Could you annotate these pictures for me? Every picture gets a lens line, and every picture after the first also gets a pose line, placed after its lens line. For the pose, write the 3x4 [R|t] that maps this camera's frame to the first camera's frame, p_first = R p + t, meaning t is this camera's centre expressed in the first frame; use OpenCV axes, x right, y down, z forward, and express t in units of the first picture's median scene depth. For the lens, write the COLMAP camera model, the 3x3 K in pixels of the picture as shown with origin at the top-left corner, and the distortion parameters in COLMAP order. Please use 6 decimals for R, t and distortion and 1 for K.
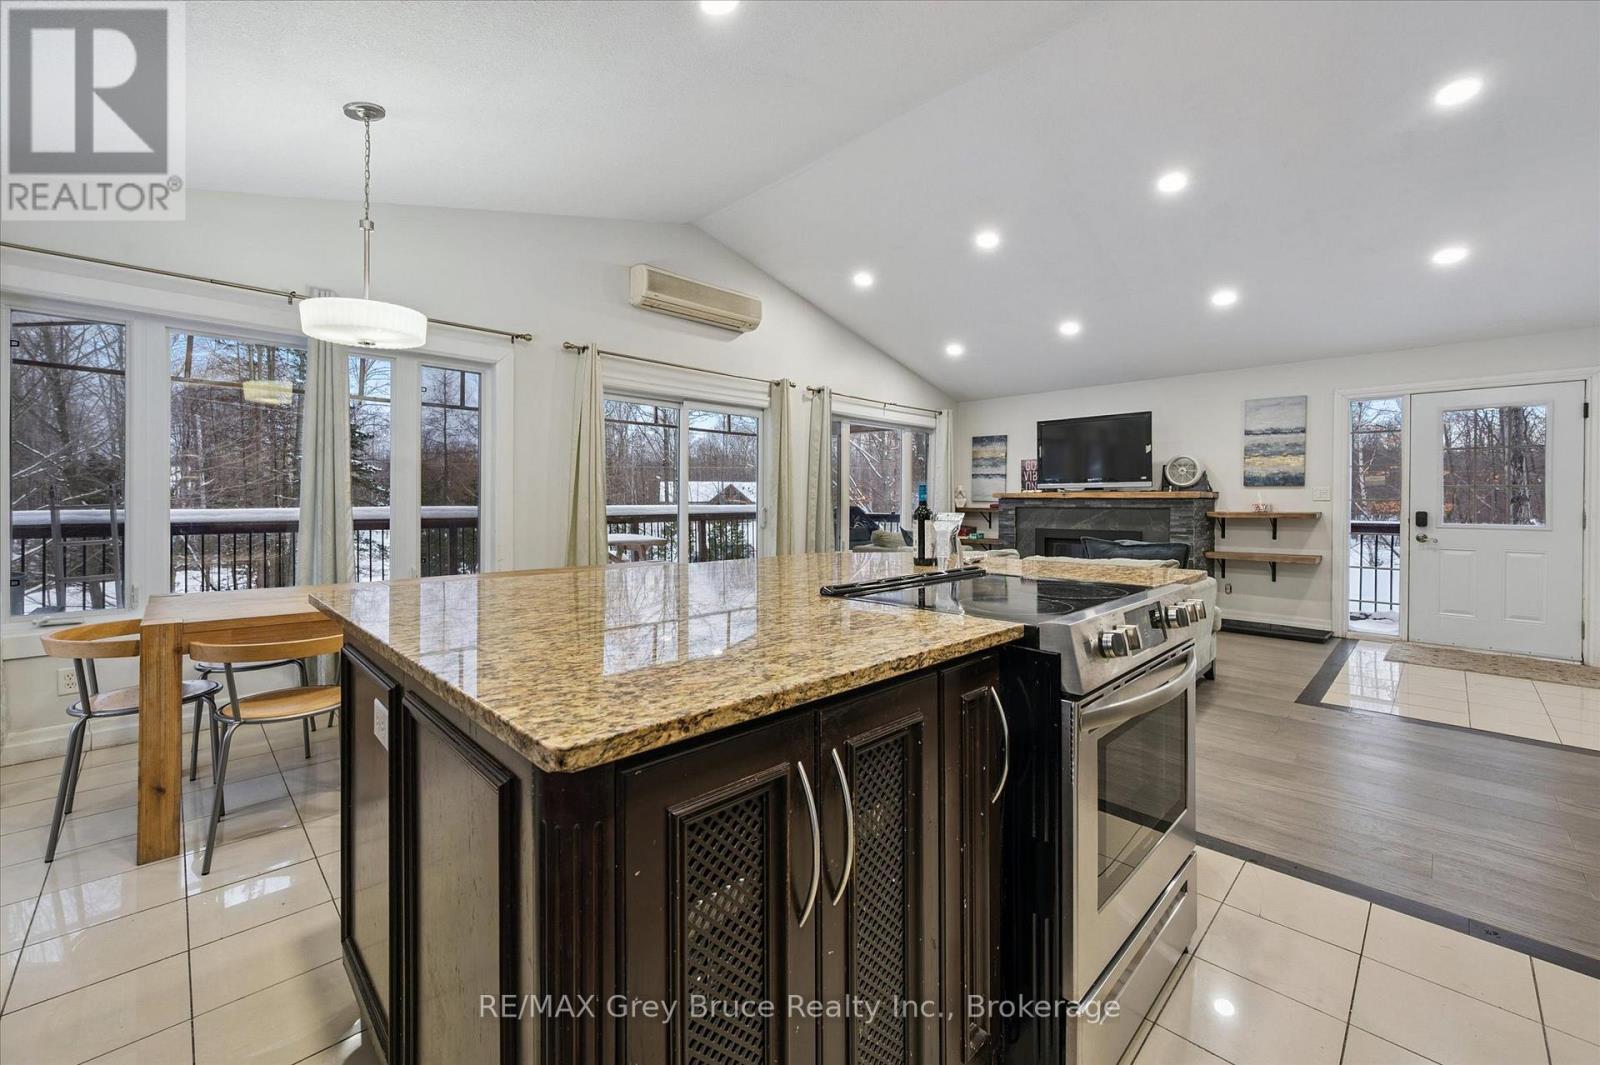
lens RADIAL K [[631.6, 0, 791.1], [0, 631.6, 504.2], [0, 0, 1]] dist [-0.003684, 0.000339]
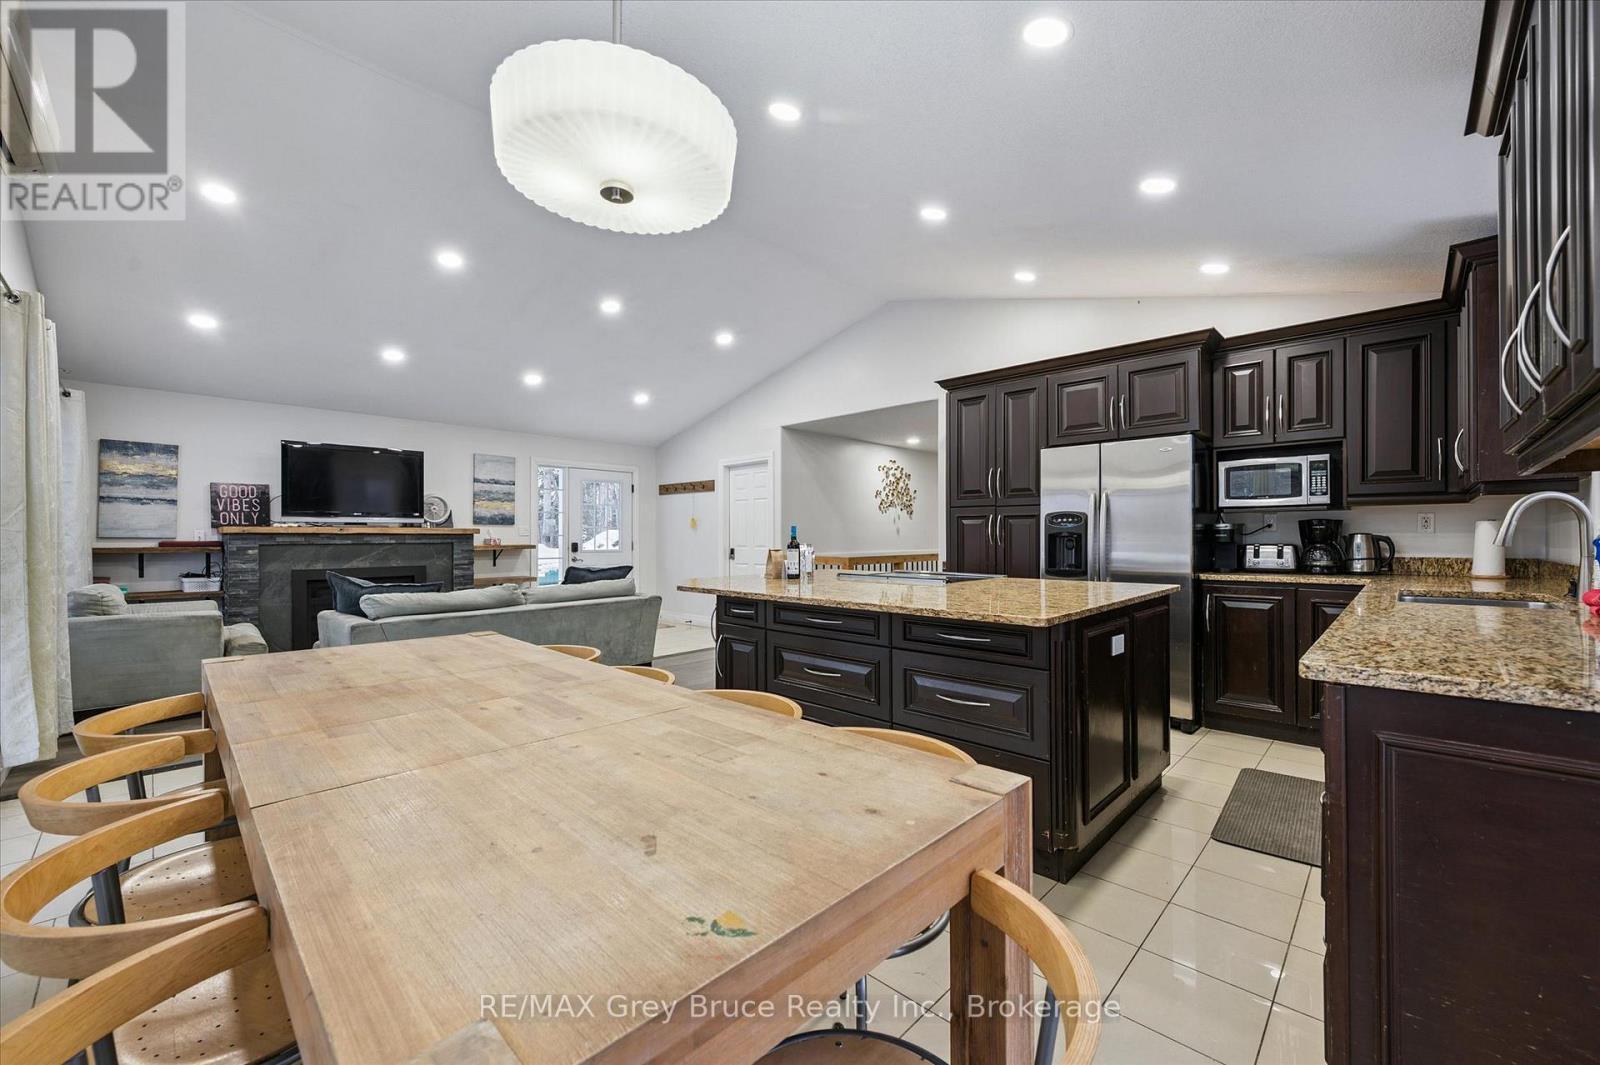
lens RADIAL K [[631.6, 0, 802.9], [0, 631.6, 539.0], [0, 0, 1]] dist [-0.003684, 0.000339]
pose [[-0.046163, -0.006931, 0.998910, -0.514441], [0.007984, 0.999941, 0.007307, -0.003731], [-0.998902, 0.008313, -0.046105, 0.415918]]
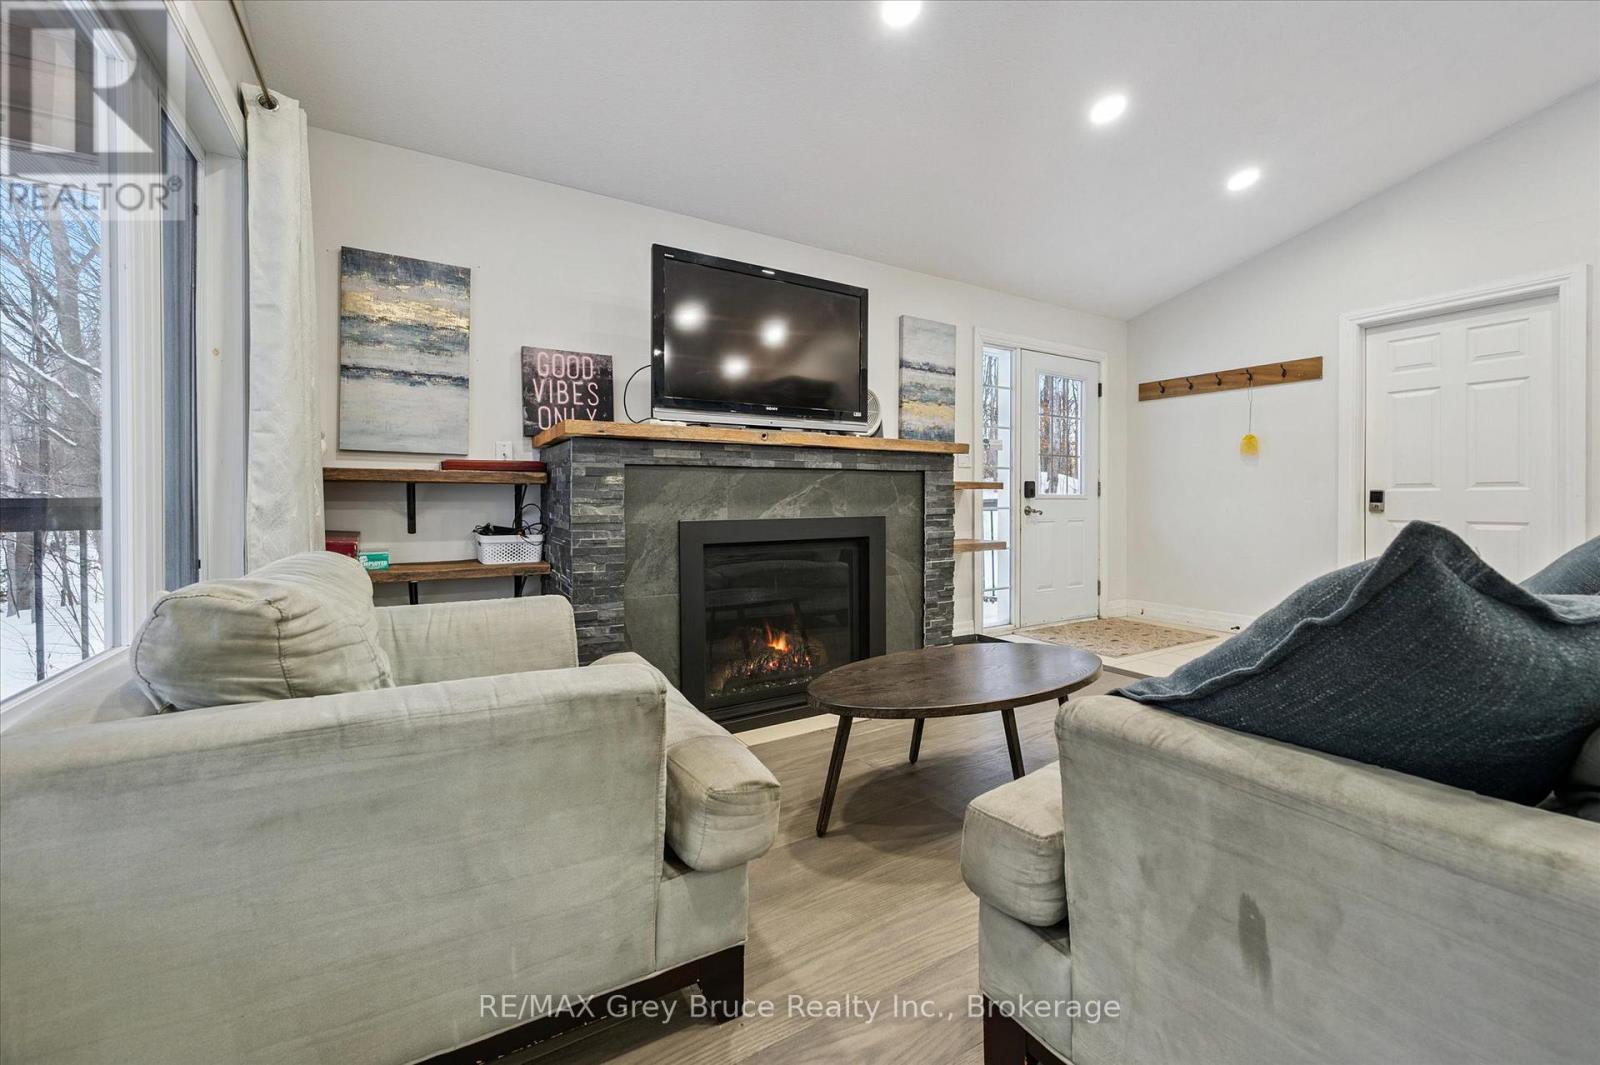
lens RADIAL K [[631.6, 0, 797.2], [0, 631.6, 504.5], [0, 0, 1]] dist [-0.003684, 0.000339]
pose [[0.210661, -0.014973, 0.977444, 0.038963], [0.007205, 0.999879, 0.013764, 0.025440], [-0.977533, 0.004143, 0.210744, 0.948822]]
